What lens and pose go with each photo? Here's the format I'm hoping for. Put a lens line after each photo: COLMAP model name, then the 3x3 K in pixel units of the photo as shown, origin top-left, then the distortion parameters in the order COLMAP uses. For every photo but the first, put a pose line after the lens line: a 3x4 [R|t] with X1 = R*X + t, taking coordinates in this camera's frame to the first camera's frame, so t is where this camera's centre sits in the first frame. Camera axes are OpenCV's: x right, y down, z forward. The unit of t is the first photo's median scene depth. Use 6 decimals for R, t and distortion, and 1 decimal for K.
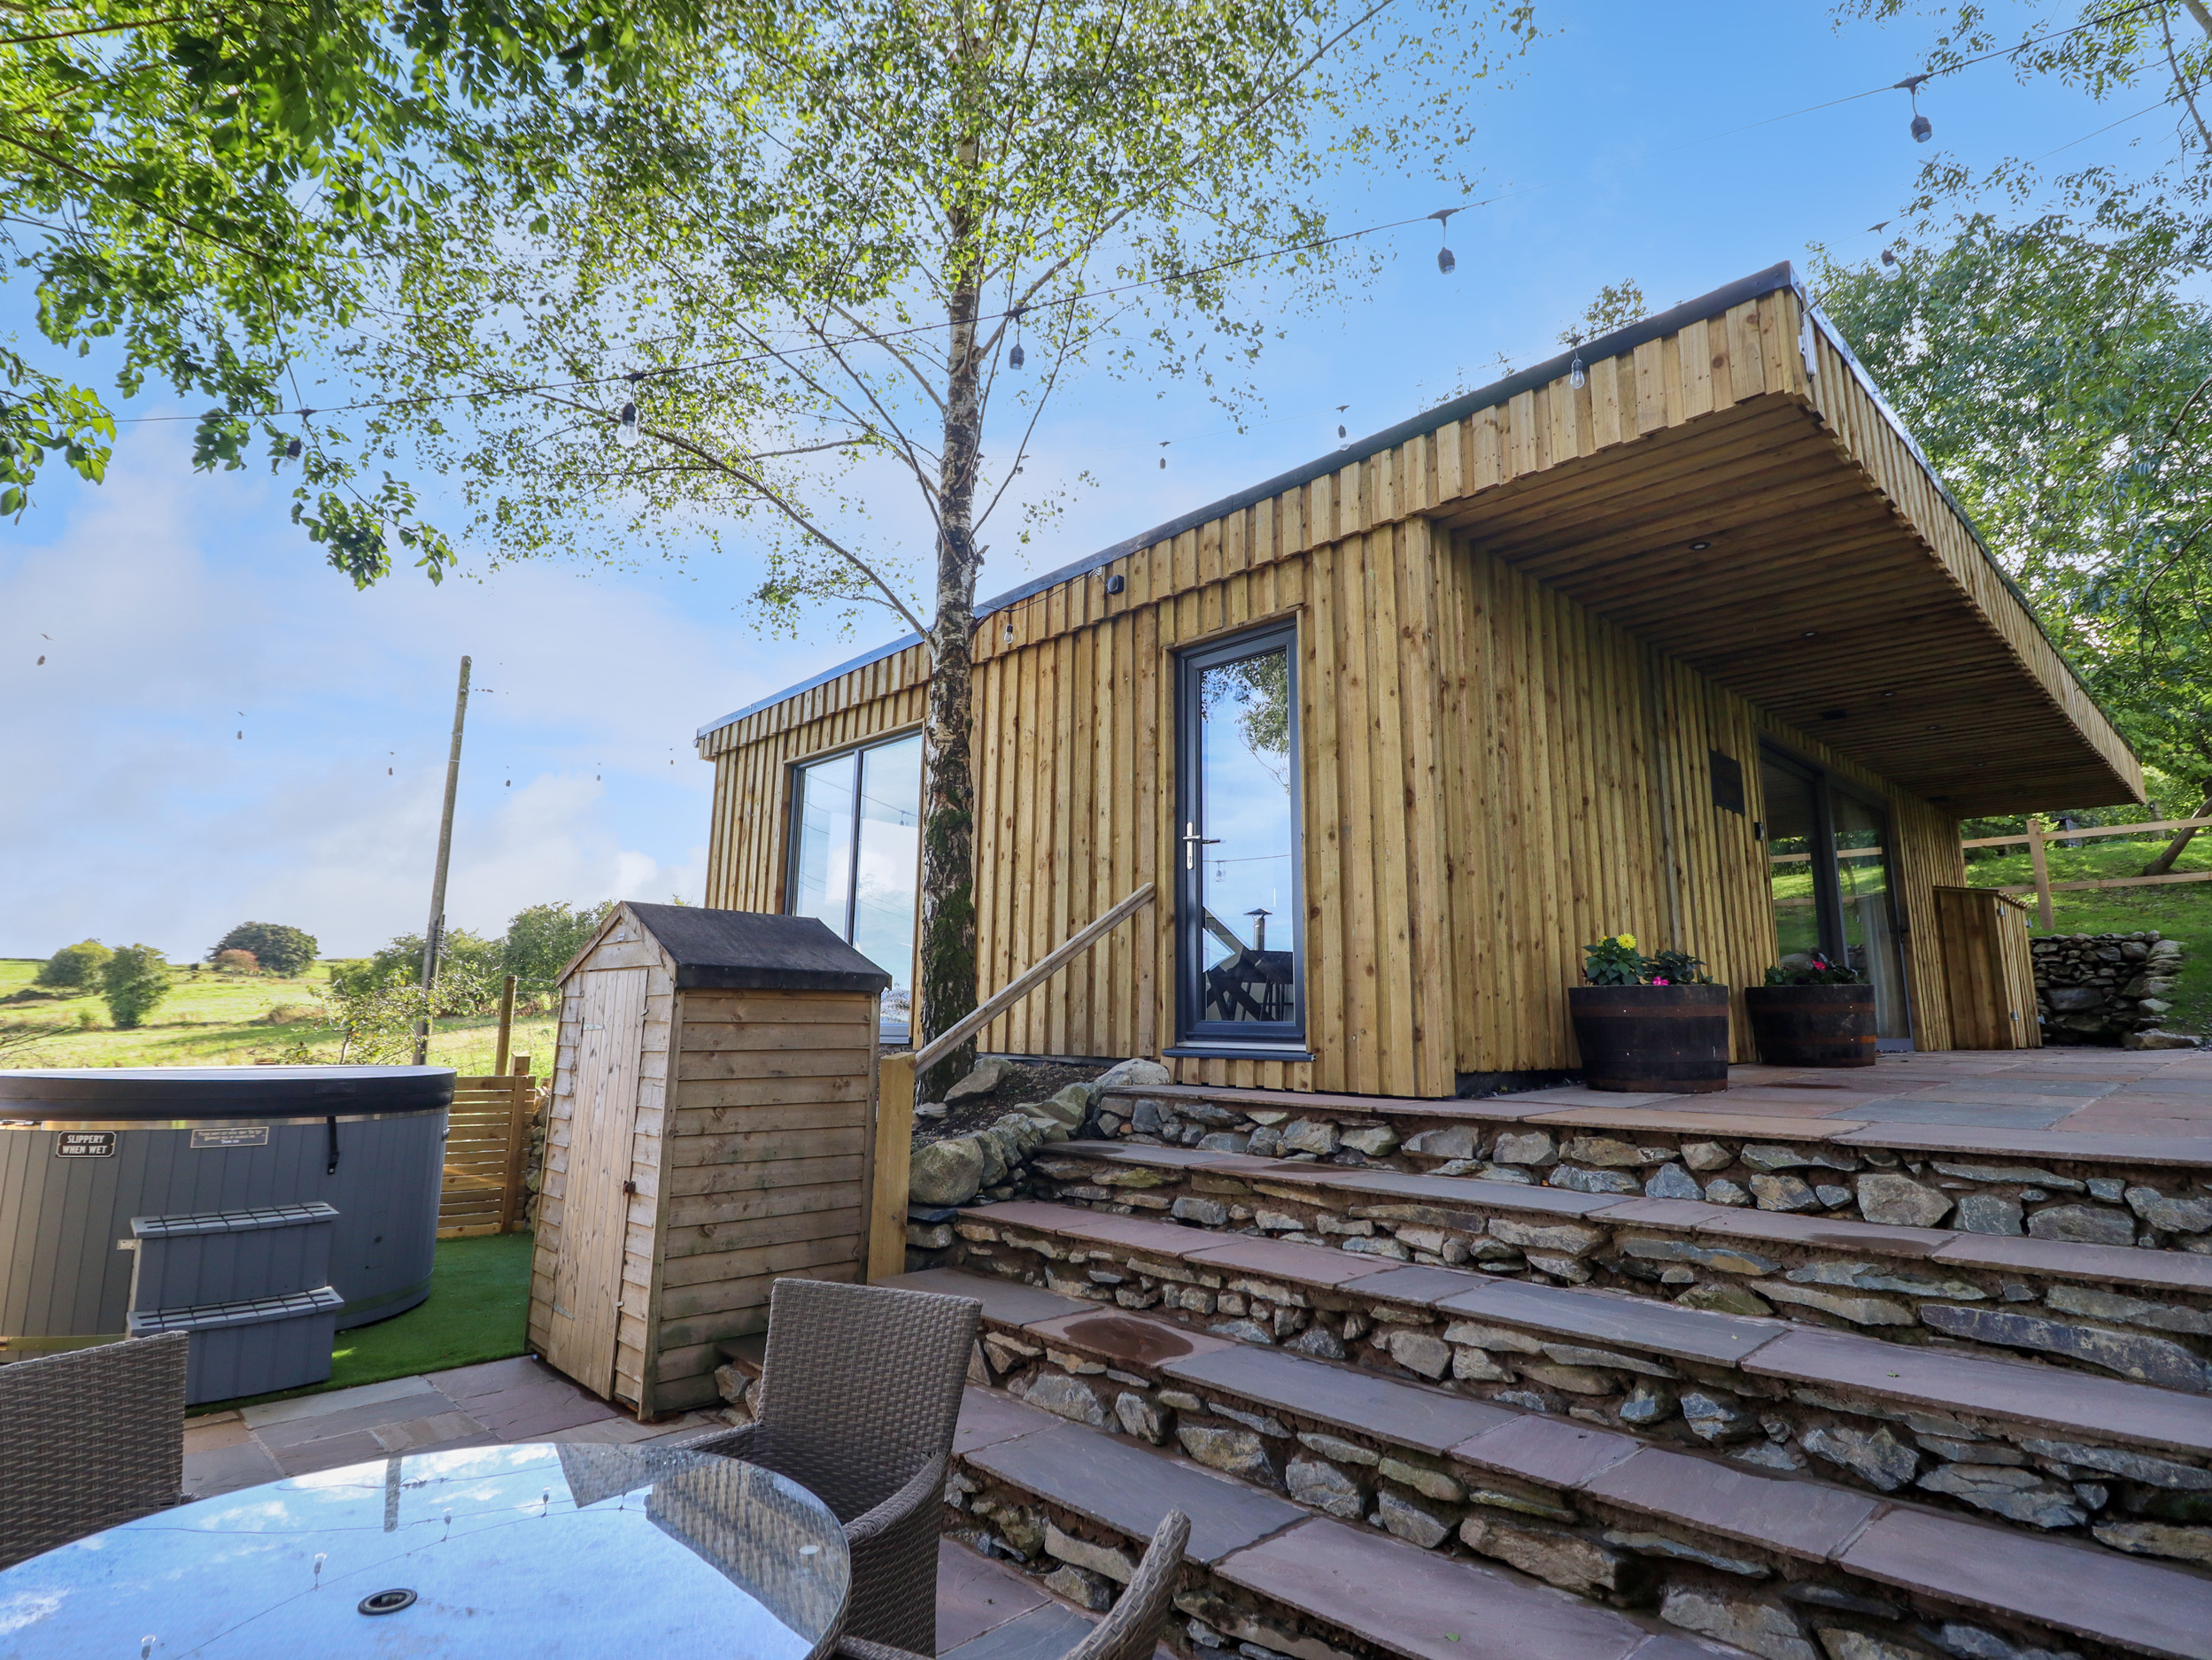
lens RADIAL K [[1176.8, 0, 1090.0], [0, 1176.8, 814.8], [0, 0, 1]] dist [-0.003523, -0.010234]
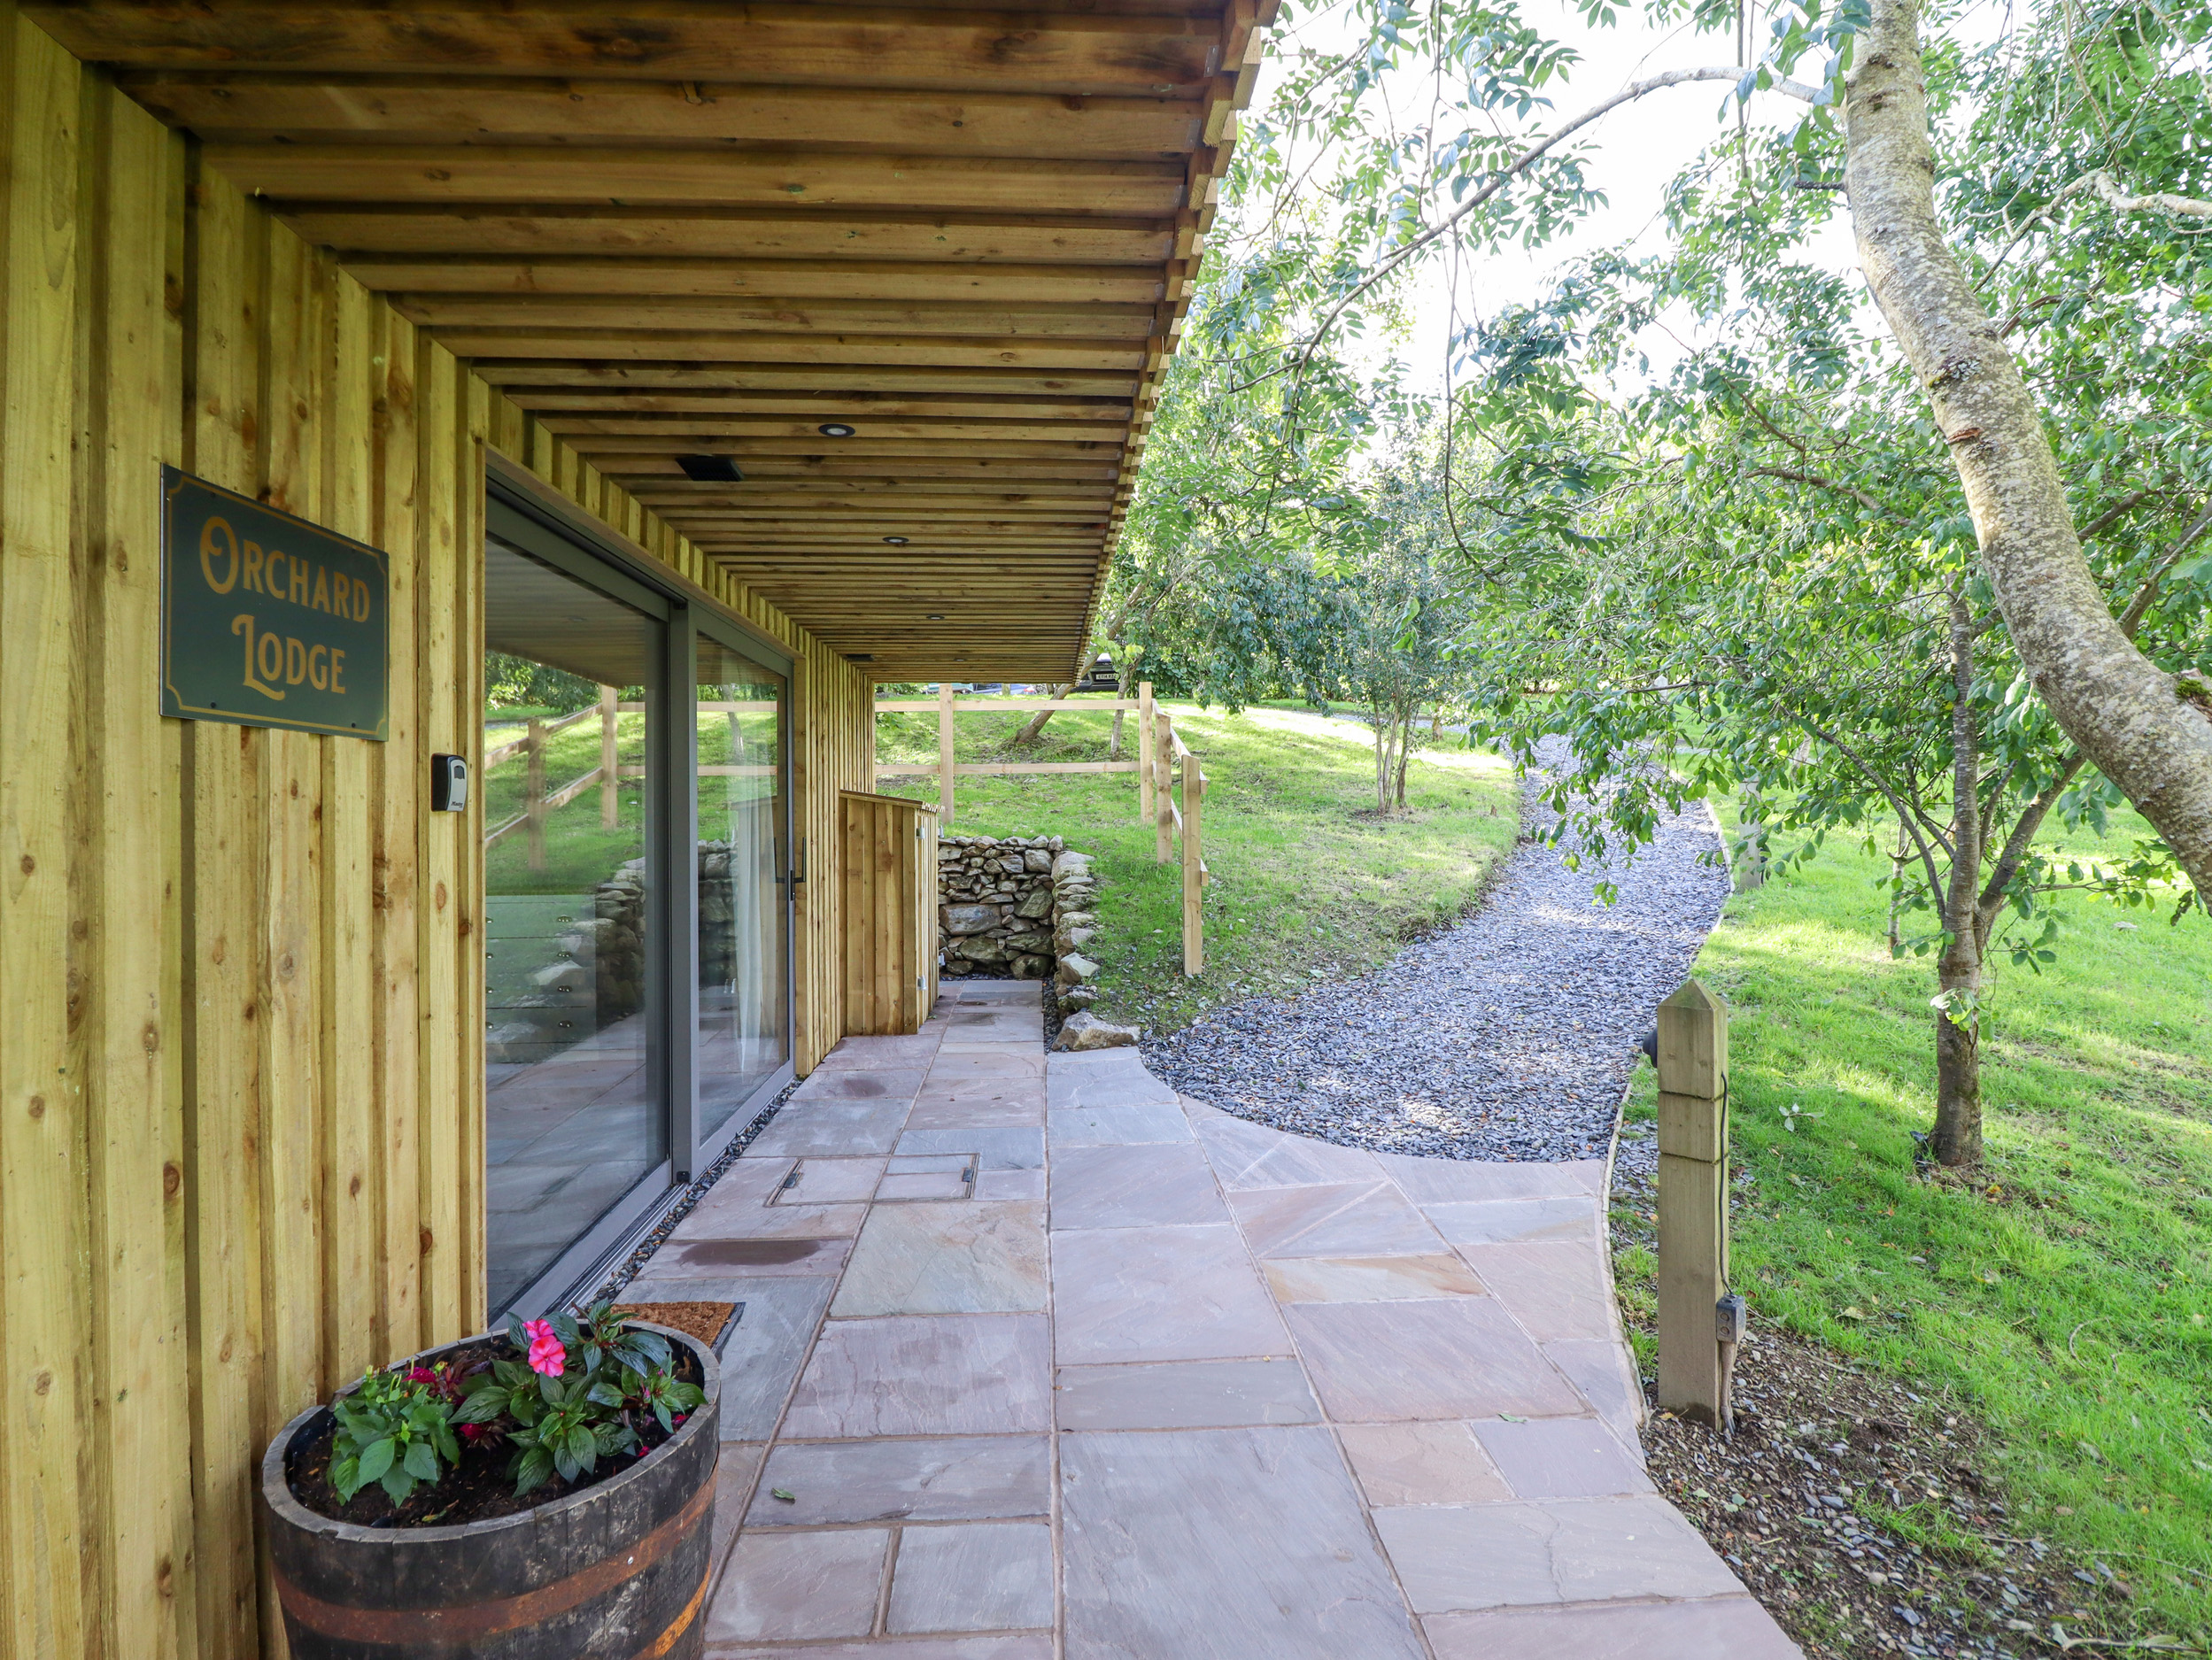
lens RADIAL K [[1176.8, 0, 1123.0], [0, 1176.8, 753.7], [0, 0, 1]] dist [-0.003523, -0.010234]
pose [[0.632256, 0.017467, 0.774562, 0.315937], [-0.118783, 0.990112, 0.074631, -0.027561], [-0.765599, -0.139191, 0.628079, 0.478047]]
